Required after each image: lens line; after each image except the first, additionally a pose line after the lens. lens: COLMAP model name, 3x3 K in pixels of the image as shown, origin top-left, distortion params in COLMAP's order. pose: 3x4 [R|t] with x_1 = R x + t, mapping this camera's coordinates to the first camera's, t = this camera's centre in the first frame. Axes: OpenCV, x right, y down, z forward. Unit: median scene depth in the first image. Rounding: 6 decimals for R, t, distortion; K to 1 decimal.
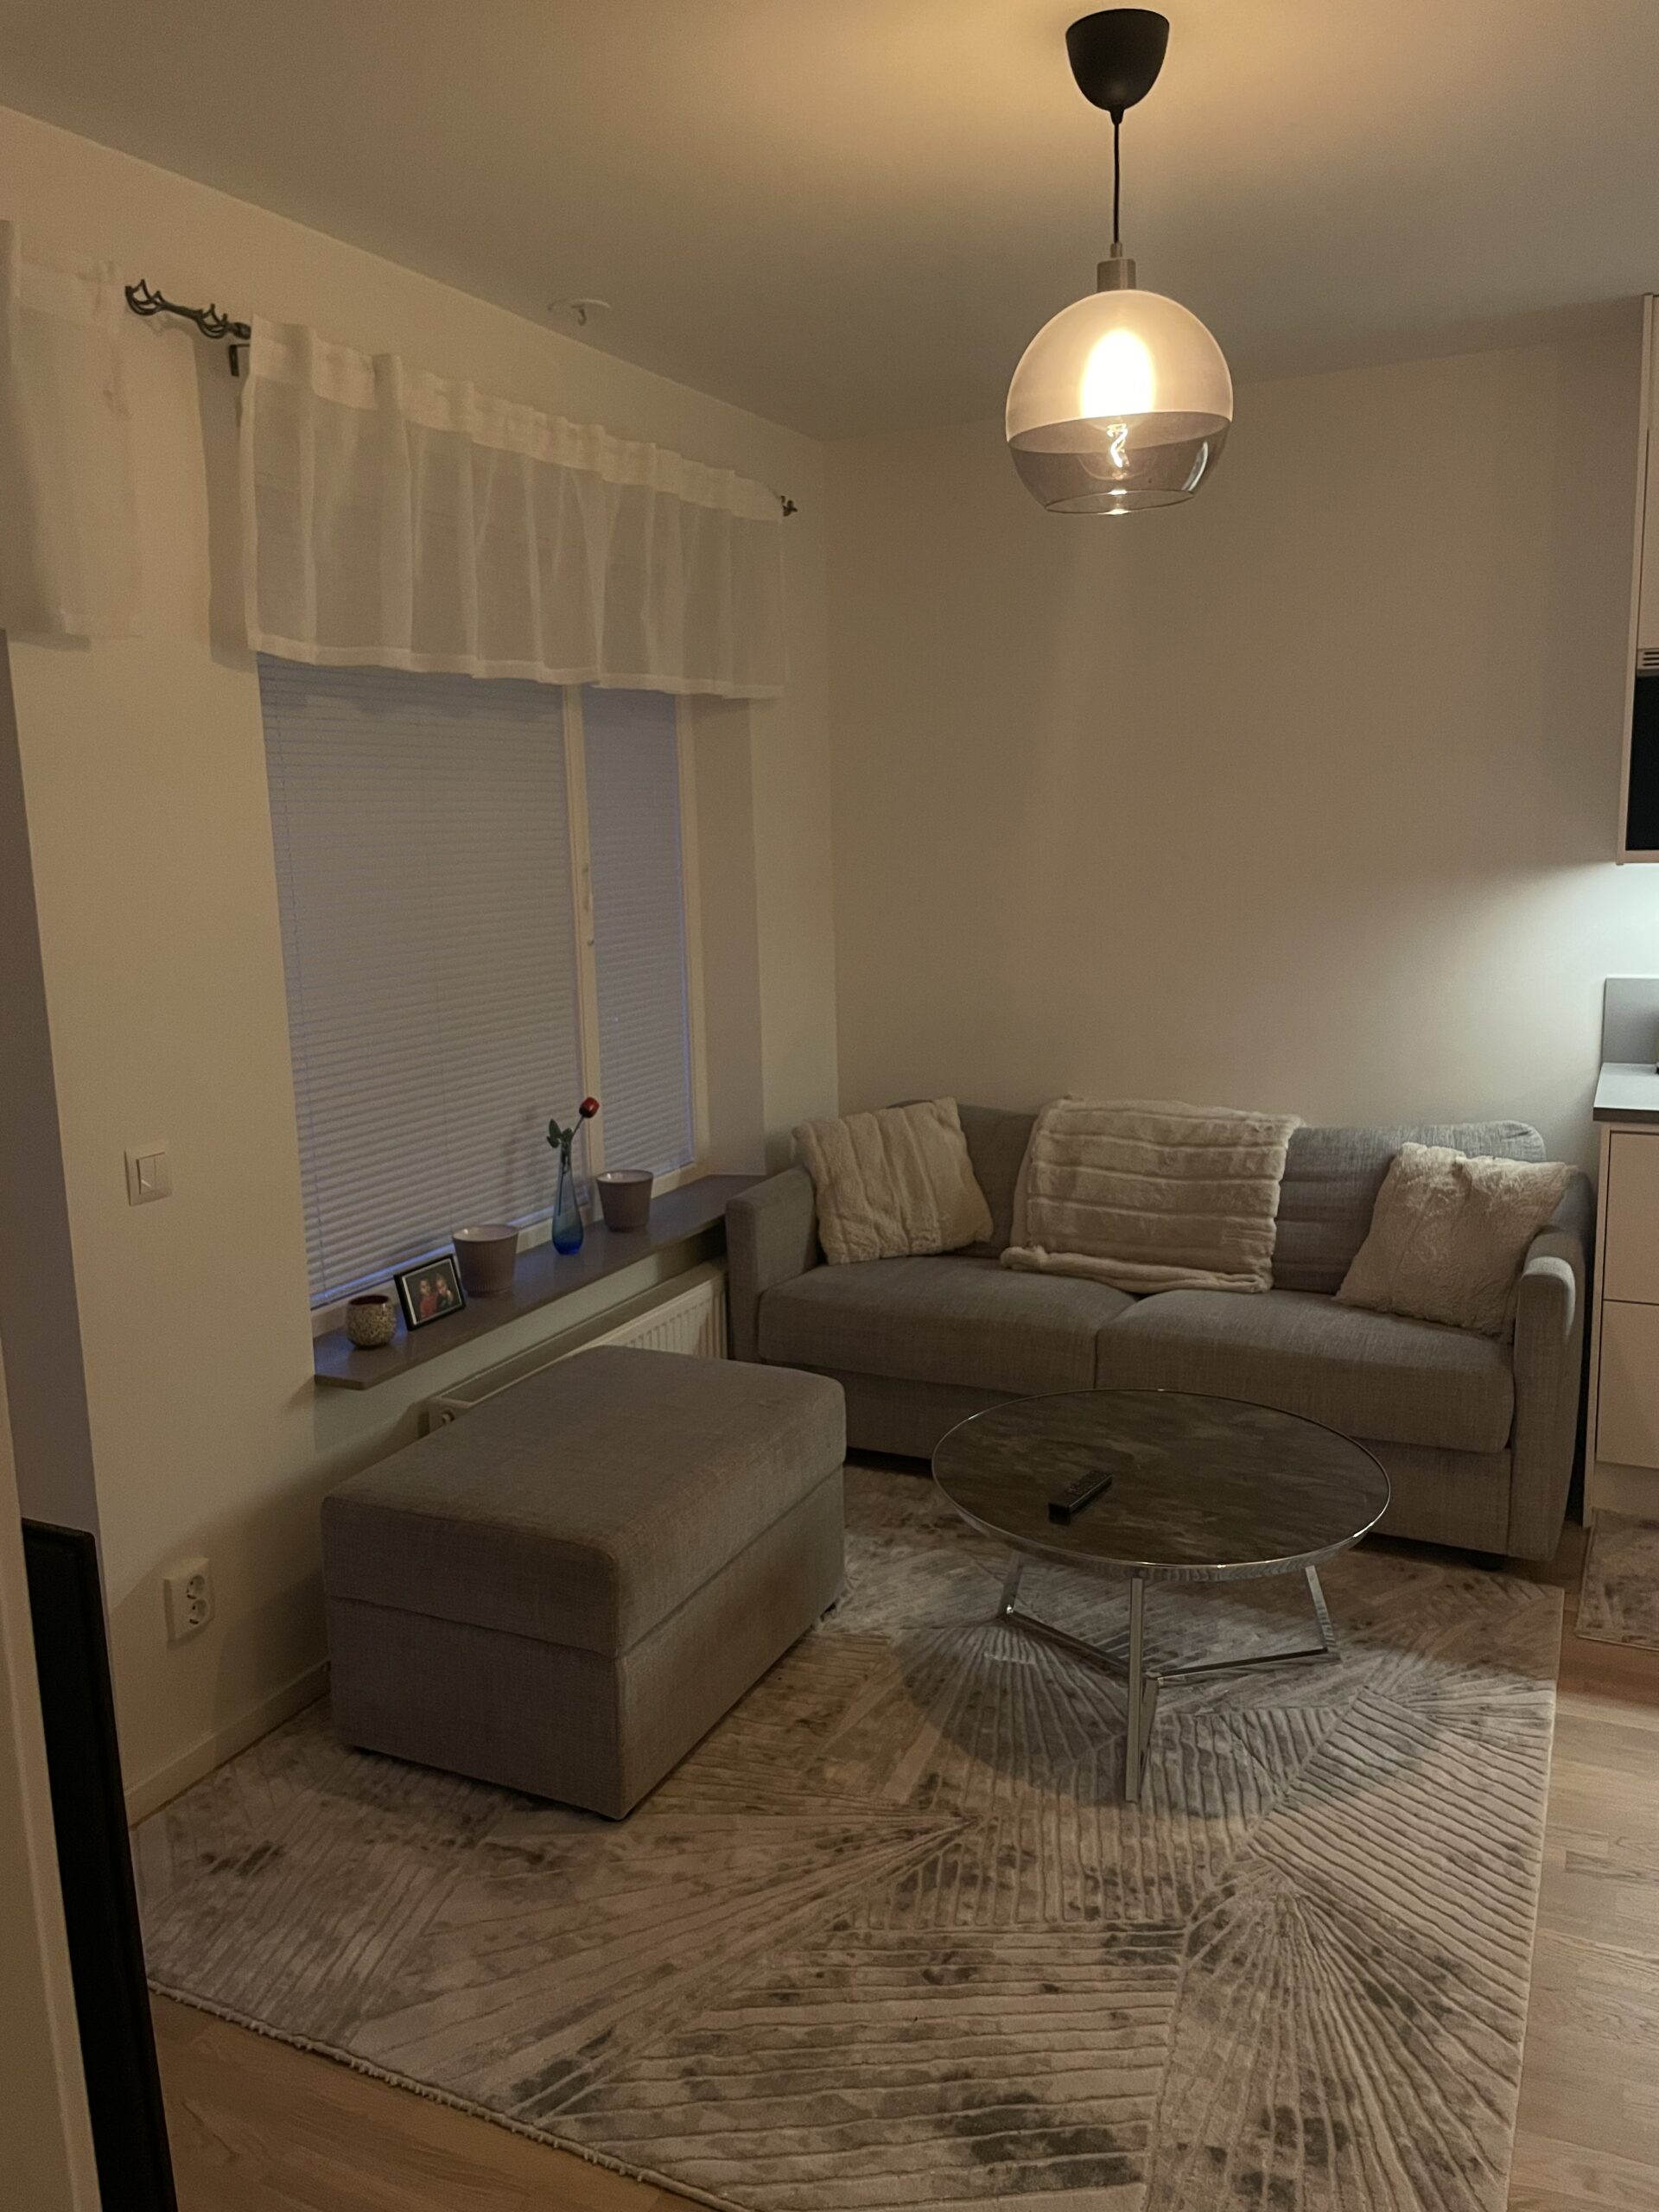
lens RADIAL K [[1676.0, 0, 821.8], [0, 1676.0, 1087.3], [0, 0, 1]] dist [0.026188, -0.014052]
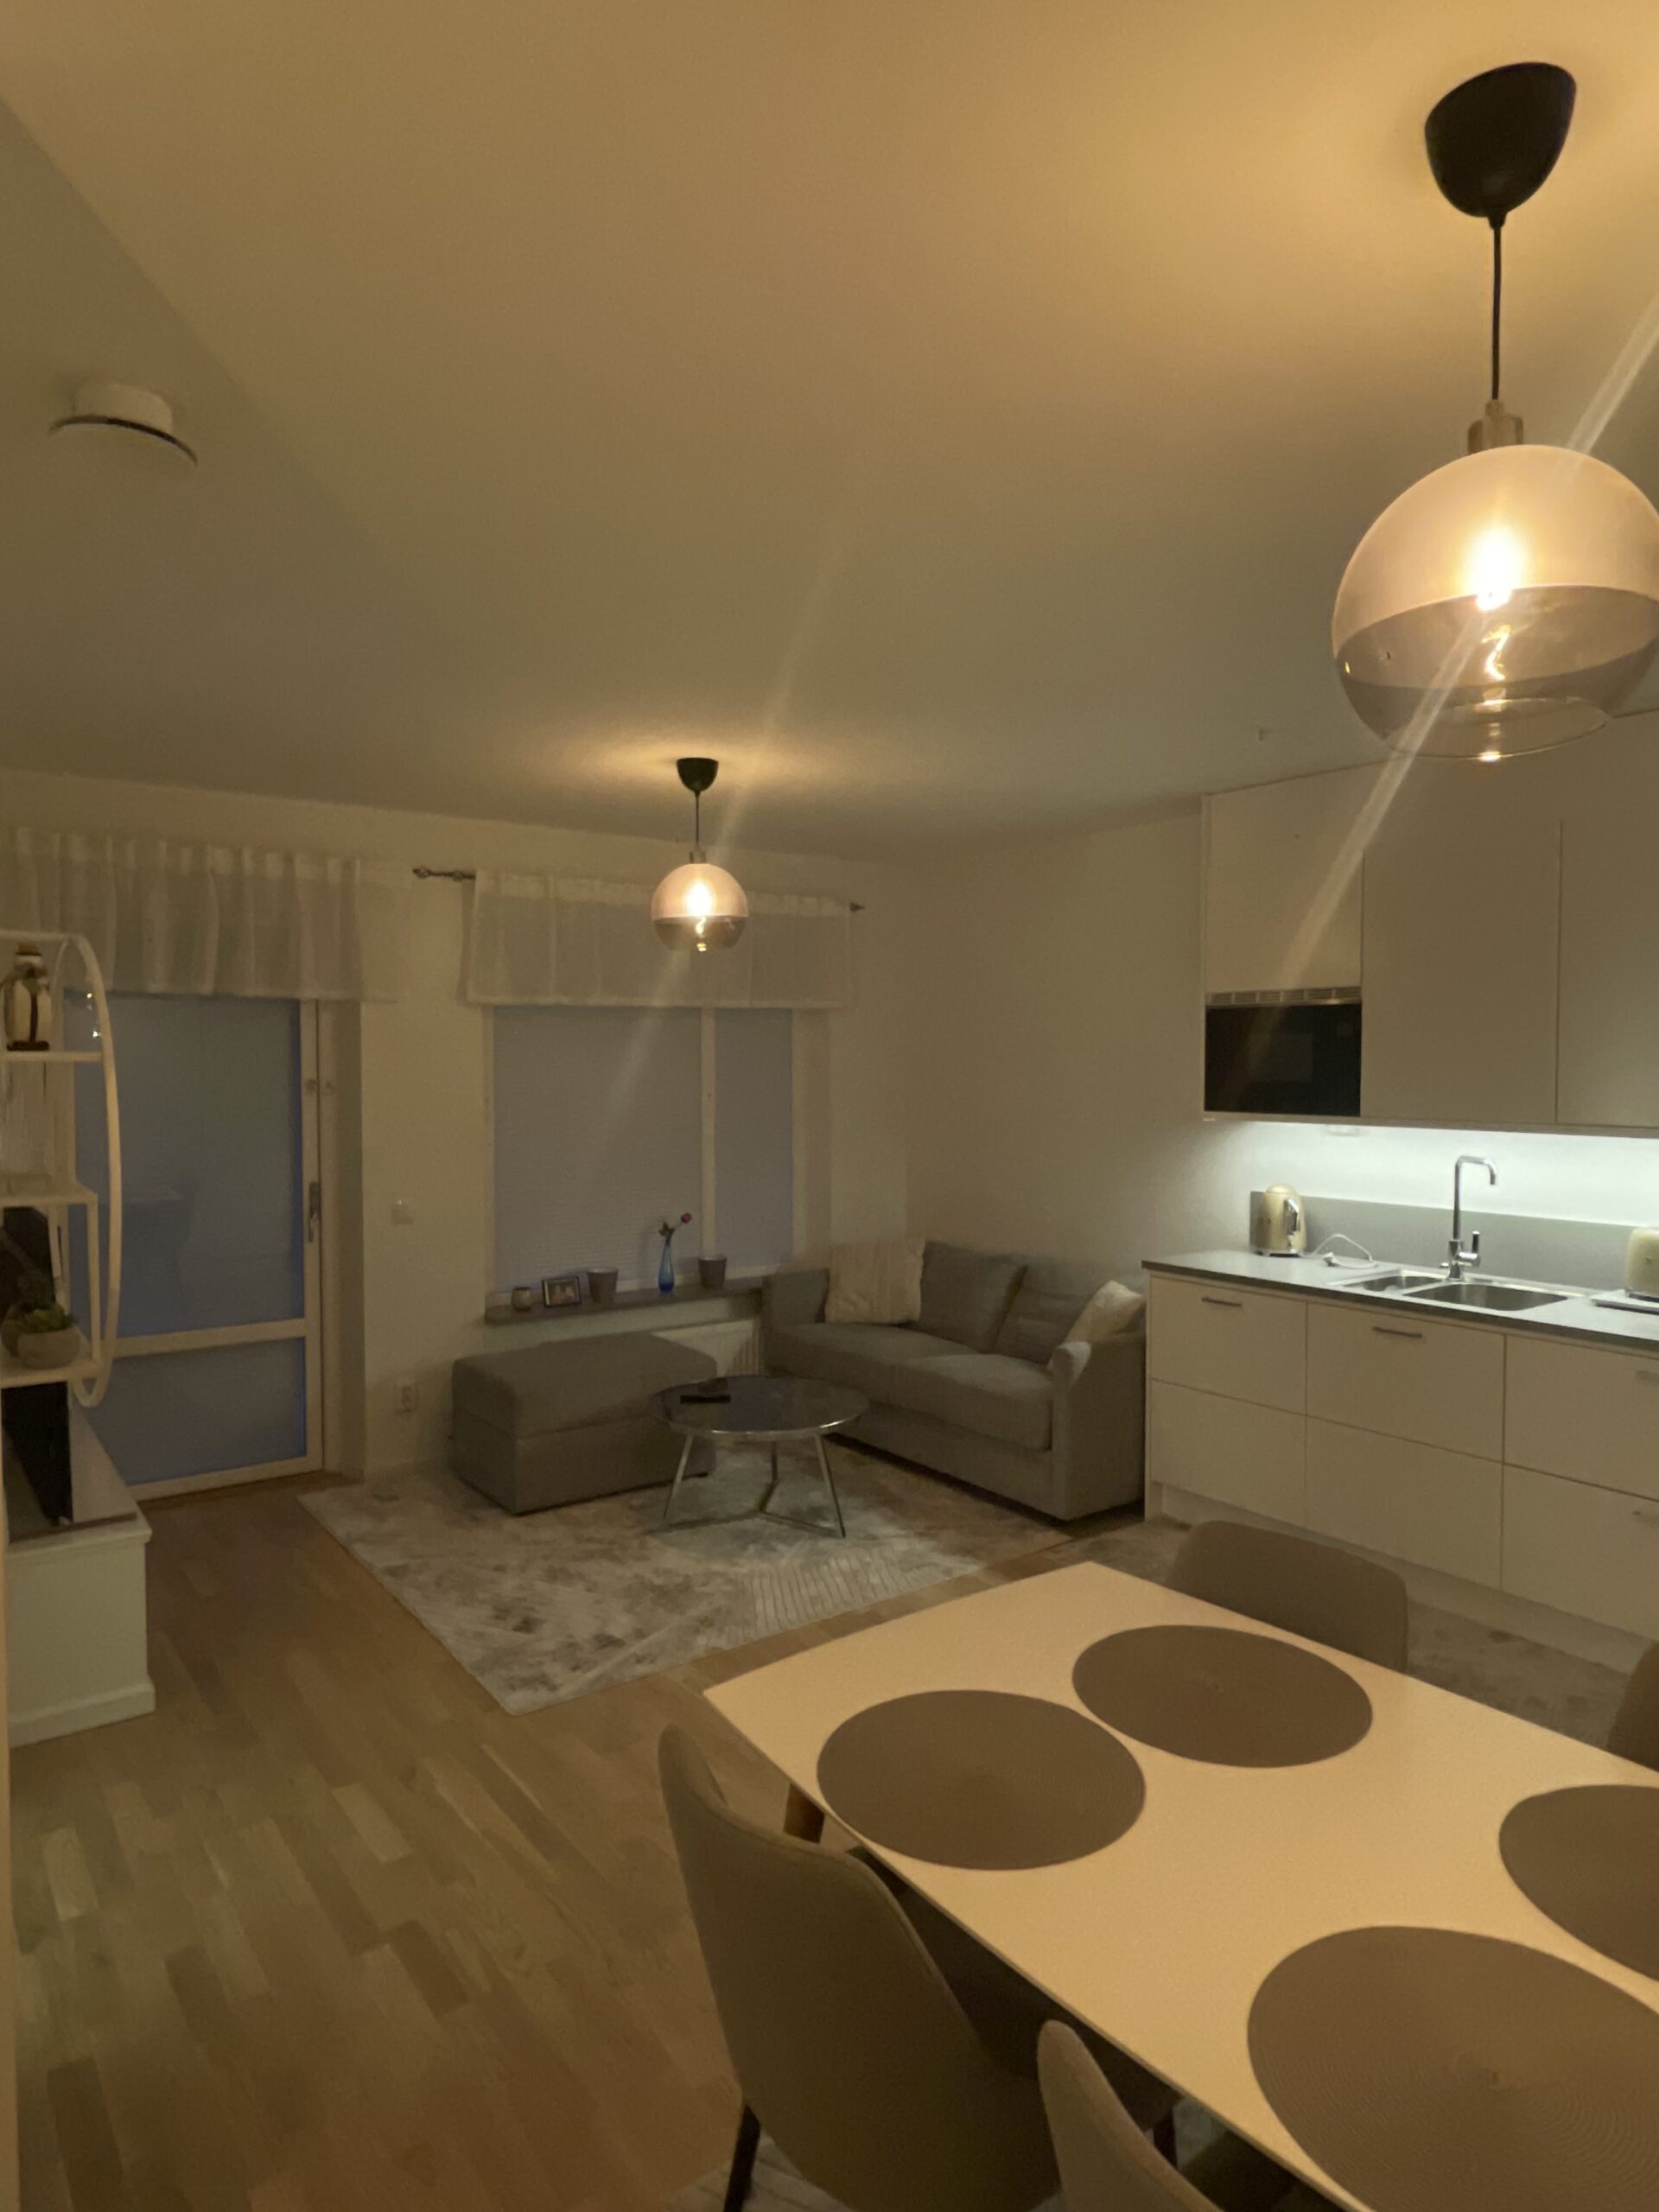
lens RADIAL K [[1287.1, 0, 829.4], [0, 1287.1, 1115.0], [0, 0, 1]] dist [0.002859, 0.000615]
pose [[0.893500, 0.049773, -0.446297, 0.857106], [-0.102617, 0.990173, -0.095013, 0.023636], [0.437182, 0.130692, 0.889827, -0.357313]]
